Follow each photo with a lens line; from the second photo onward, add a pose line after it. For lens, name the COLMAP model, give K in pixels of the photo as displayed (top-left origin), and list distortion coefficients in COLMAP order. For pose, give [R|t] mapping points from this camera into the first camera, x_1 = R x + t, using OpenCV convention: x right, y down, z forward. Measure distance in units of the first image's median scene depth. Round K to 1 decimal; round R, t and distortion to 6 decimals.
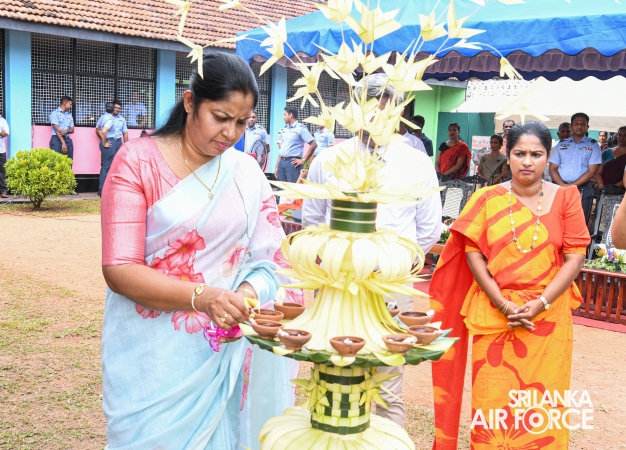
lens RADIAL K [[827.2, 0, 298.2], [0, 827.2, 252.4], [0, 0, 1]] dist [-0.017132, 0.000000]
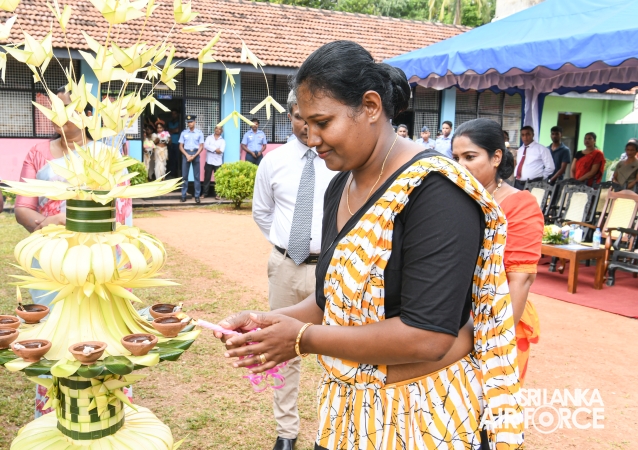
lens RADIAL K [[661.2, 0, 259.9], [0, 661.2, 236.1], [0, 0, 1]] dist [-0.014569, 0.000000]
pose [[0.938839, 0.024249, -0.343502, 0.483402], [-0.028572, 0.999563, -0.007529, -0.018156], [0.343169, 0.016883, 0.939122, 0.316122]]
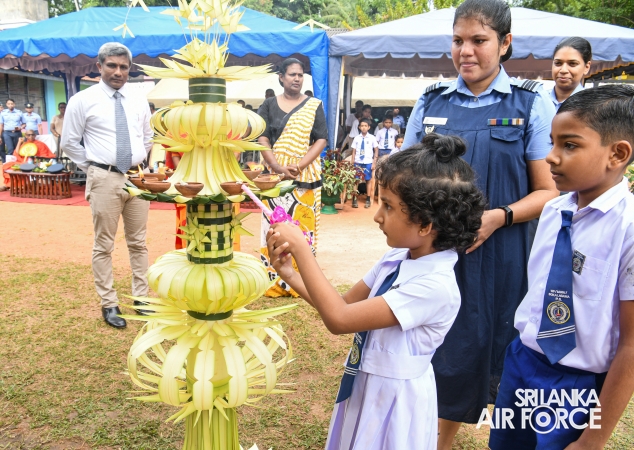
lens RADIAL K [[460.6, 0, 308.8], [0, 460.6, 231.6], [0, 0, 1]] dist [-0.112657, 0.043060]
pose [[0.816820, -0.159824, 0.554312, -0.207718], [0.103635, 0.985878, 0.131543, 0.084919], [-0.567508, -0.050001, 0.821848, 0.311237]]
